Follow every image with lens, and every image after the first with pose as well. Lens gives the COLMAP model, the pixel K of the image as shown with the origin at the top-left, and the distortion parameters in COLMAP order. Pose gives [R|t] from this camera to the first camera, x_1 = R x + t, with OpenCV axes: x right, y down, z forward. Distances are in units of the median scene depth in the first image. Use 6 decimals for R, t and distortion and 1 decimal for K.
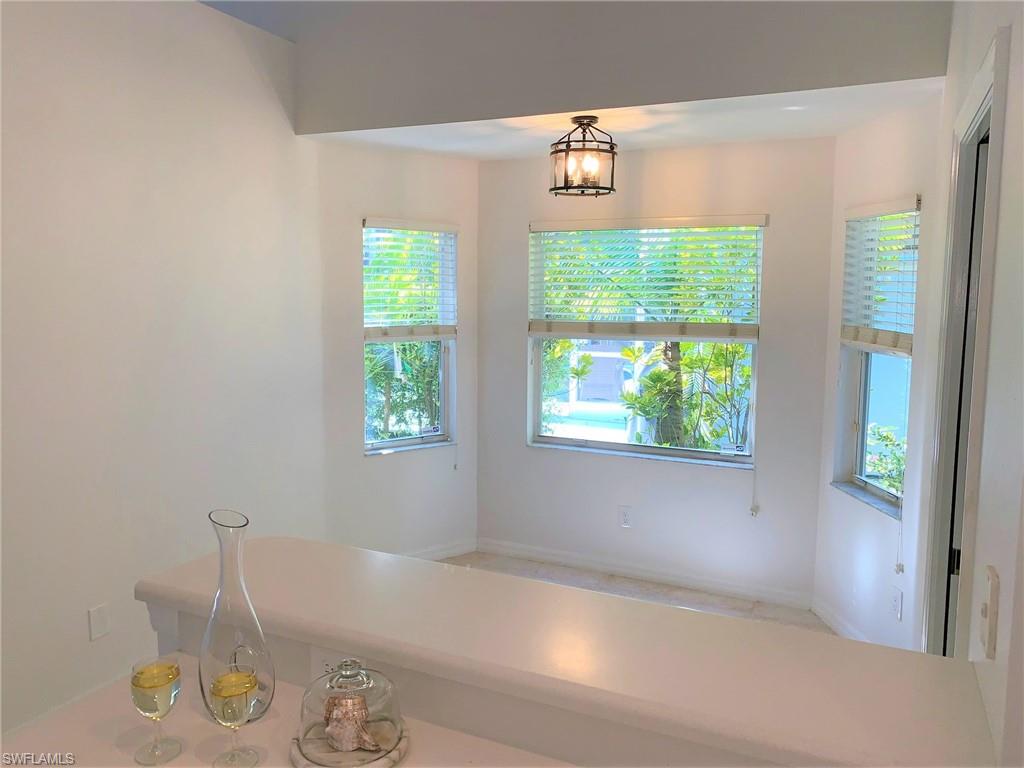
lens RADIAL K [[779.4, 0, 510.3], [0, 779.4, 380.3], [0, 0, 1]] dist [0.031342, -0.032982]
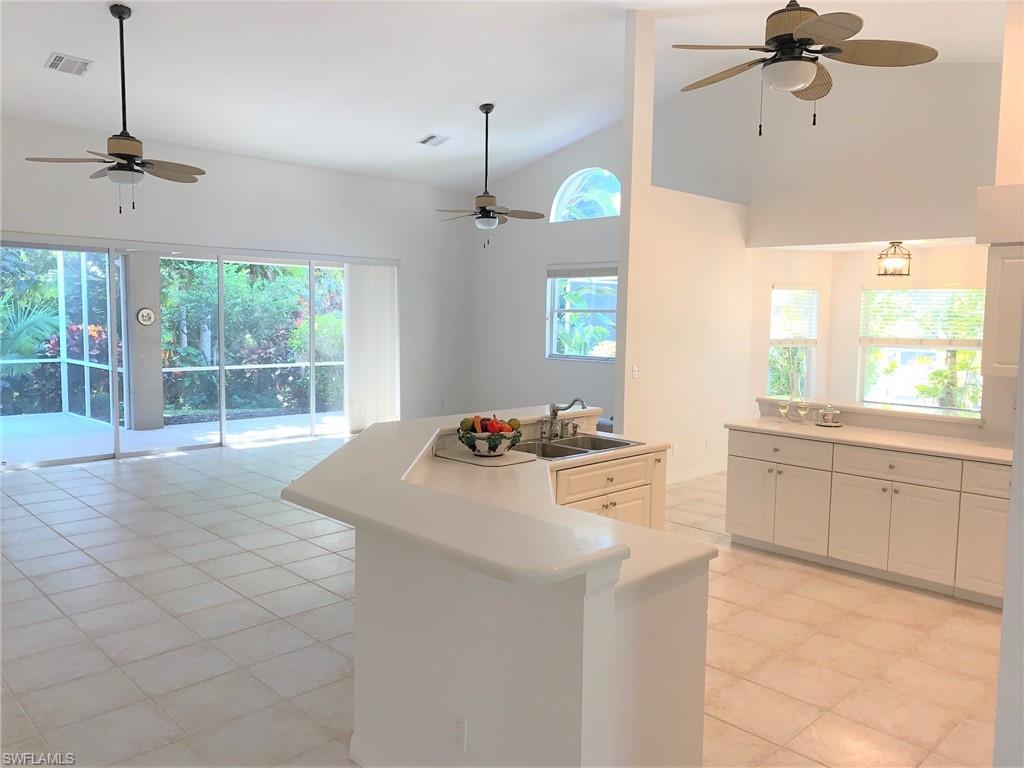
lens RADIAL K [[779.4, 0, 519.4], [0, 779.4, 394.2], [0, 0, 1]] dist [0.031342, -0.032982]
pose [[0.935907, 0.045725, -0.349268, -0.079585], [-0.051144, 0.998671, -0.006305, 0.116703], [0.348516, 0.023764, 0.937002, -1.073800]]
